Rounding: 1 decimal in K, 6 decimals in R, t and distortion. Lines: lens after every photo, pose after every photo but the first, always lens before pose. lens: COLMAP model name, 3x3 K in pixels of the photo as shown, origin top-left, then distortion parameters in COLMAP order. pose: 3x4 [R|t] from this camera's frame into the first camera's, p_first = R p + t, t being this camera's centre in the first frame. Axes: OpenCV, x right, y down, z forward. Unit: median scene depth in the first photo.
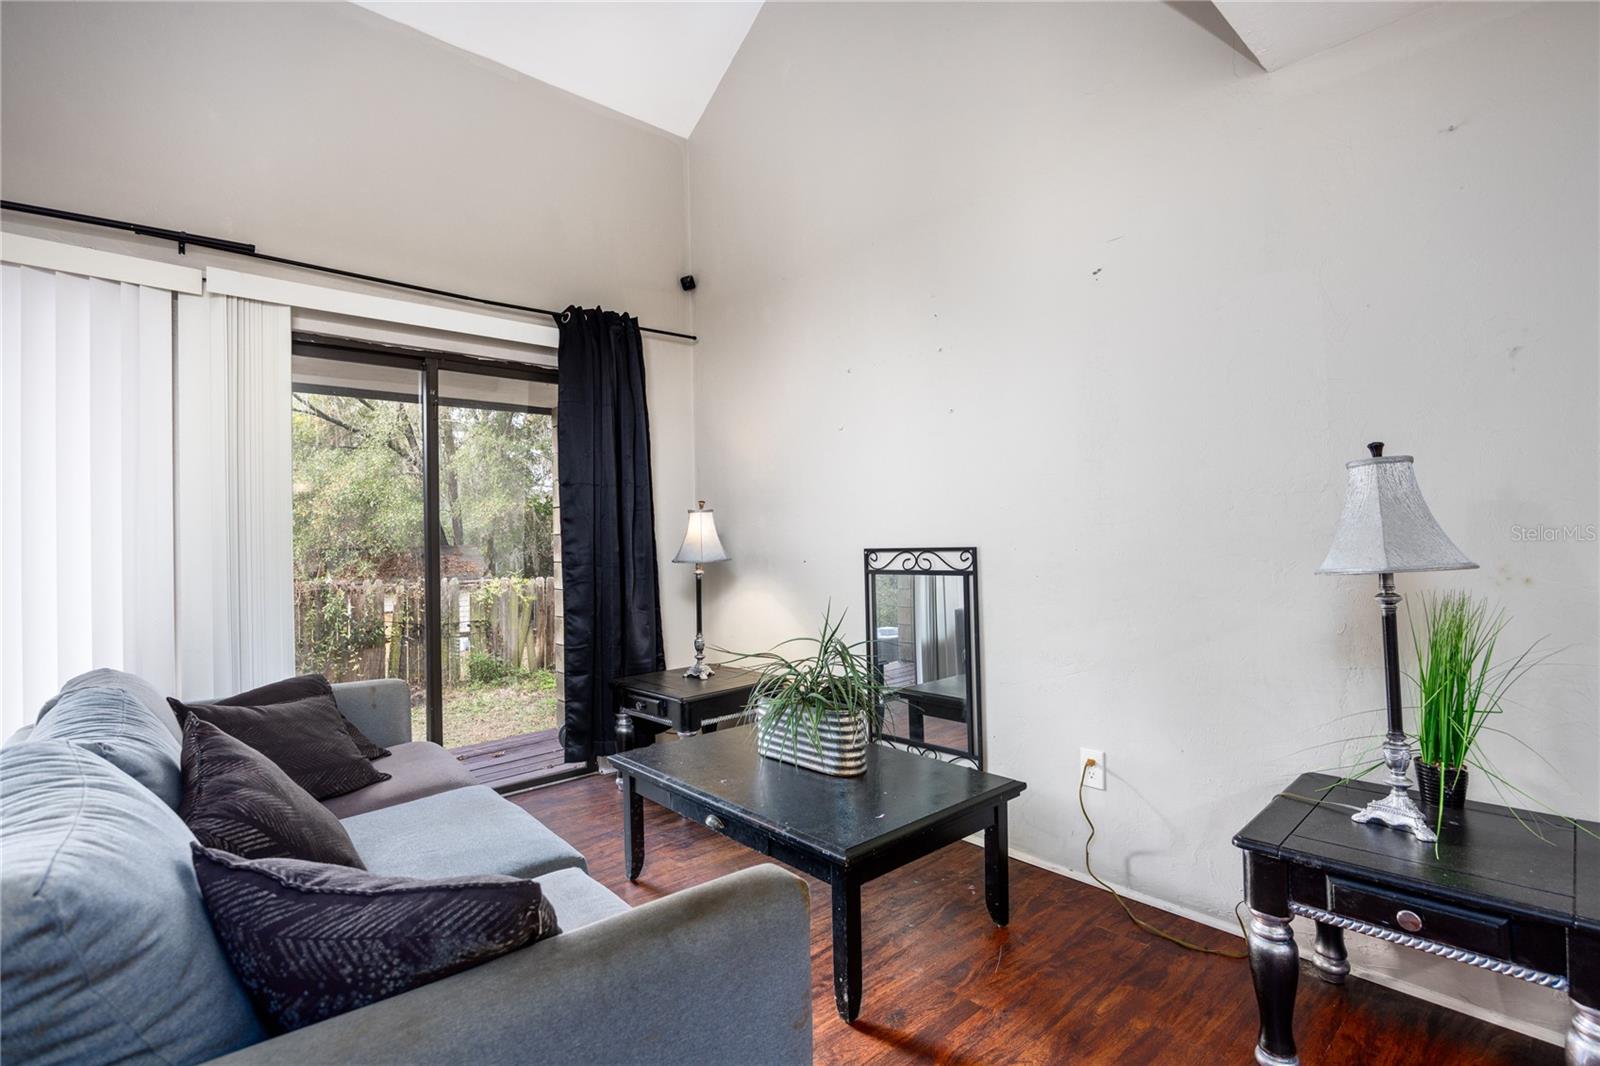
lens RADIAL K [[759.3, 0, 794.3], [0, 759.3, 528.0], [0, 0, 1]] dist [-0.002999, -0.000511]
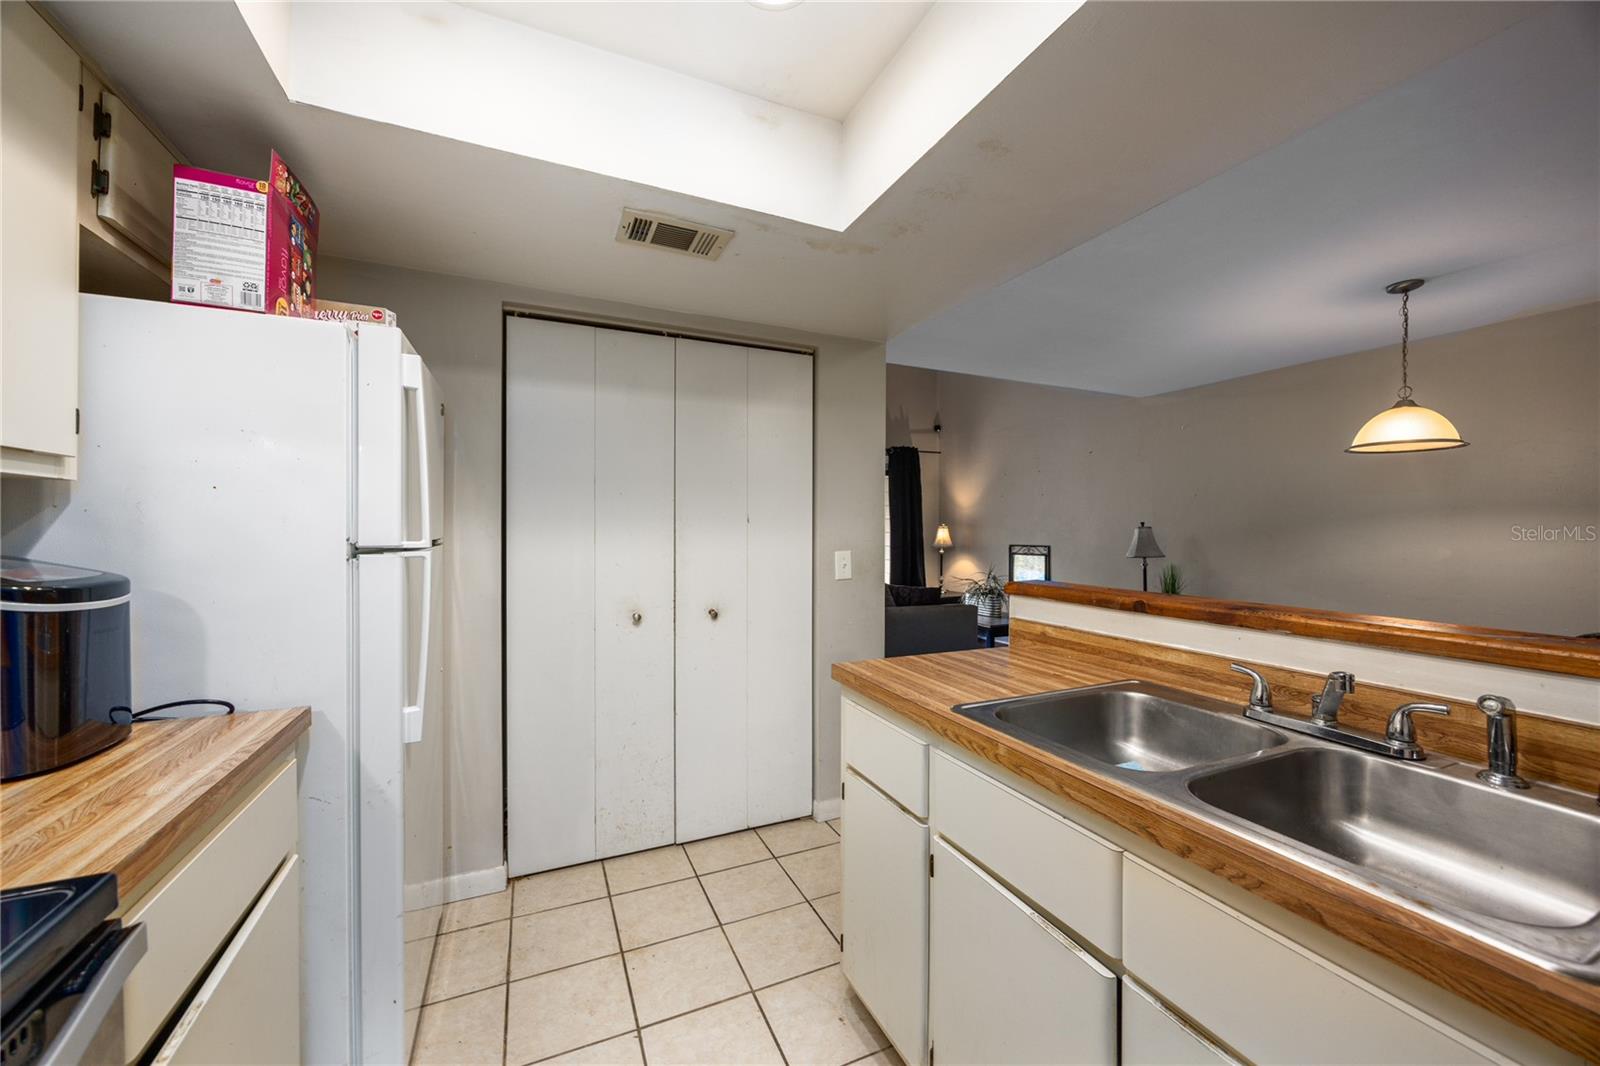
lens RADIAL K [[609.5, 0, 797.1], [0, 609.5, 530.7], [0, 0, 1]] dist [-0.009366, -0.000252]
pose [[0.952903, 0.029107, -0.301877, 0.029475], [-0.022987, 0.999452, 0.023809, -0.052544], [0.302404, -0.015749, 0.953050, -1.186689]]
